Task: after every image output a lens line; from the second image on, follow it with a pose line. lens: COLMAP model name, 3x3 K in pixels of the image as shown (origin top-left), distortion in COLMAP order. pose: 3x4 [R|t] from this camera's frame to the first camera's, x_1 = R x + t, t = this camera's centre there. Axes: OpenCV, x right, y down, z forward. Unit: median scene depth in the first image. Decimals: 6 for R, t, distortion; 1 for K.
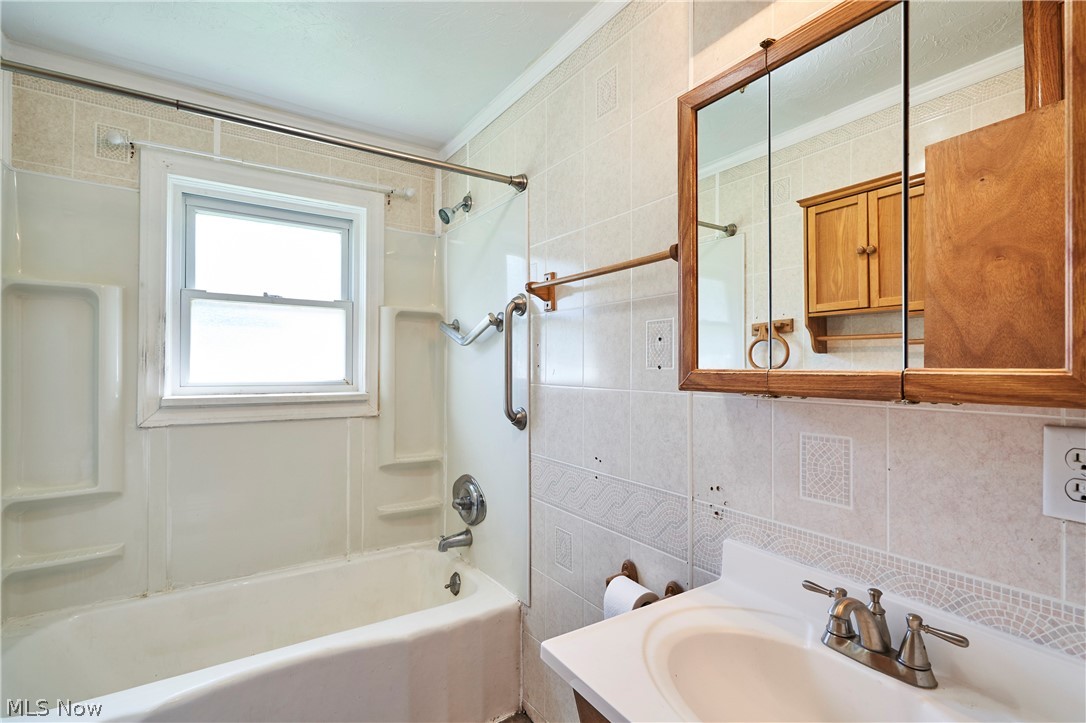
lens RADIAL K [[508.1, 0, 543.9], [0, 508.1, 365.8], [0, 0, 1]] dist [-0.001714, 0.000792]
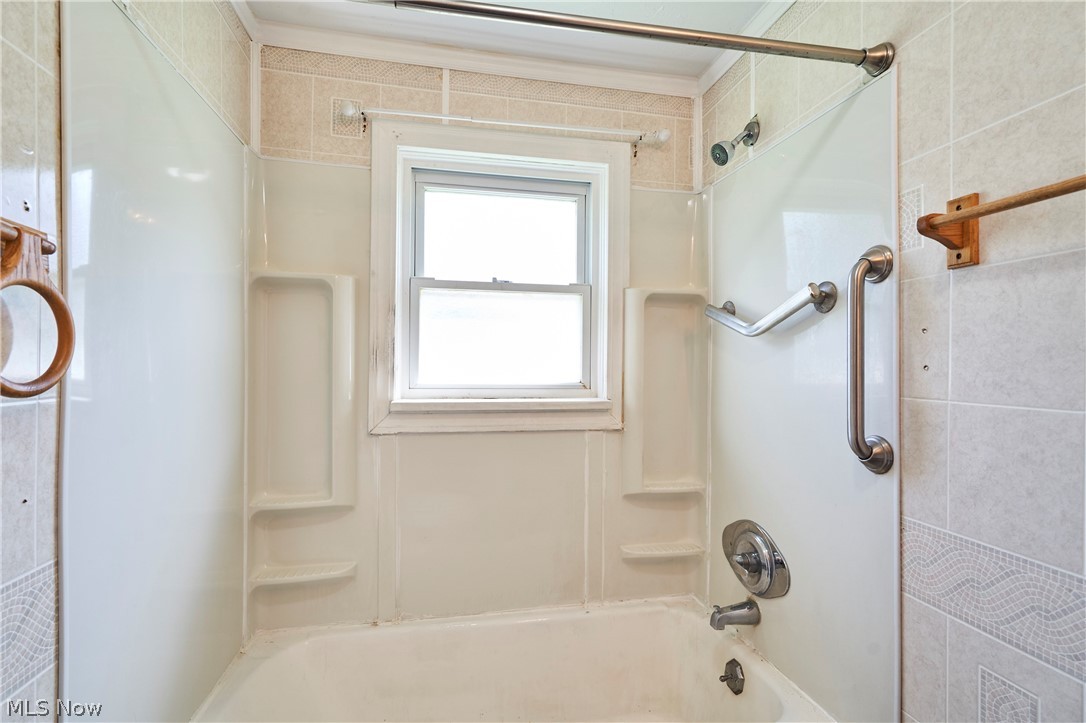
lens RADIAL K [[508.1, 0, 534.0], [0, 508.1, 363.3], [0, 0, 1]] dist [-0.001714, 0.000792]
pose [[0.919764, 0.001134, -0.392469, -0.173286], [-0.001564, 0.999998, -0.000776, -0.002189], [0.392468, 0.001328, 0.919765, 0.276300]]
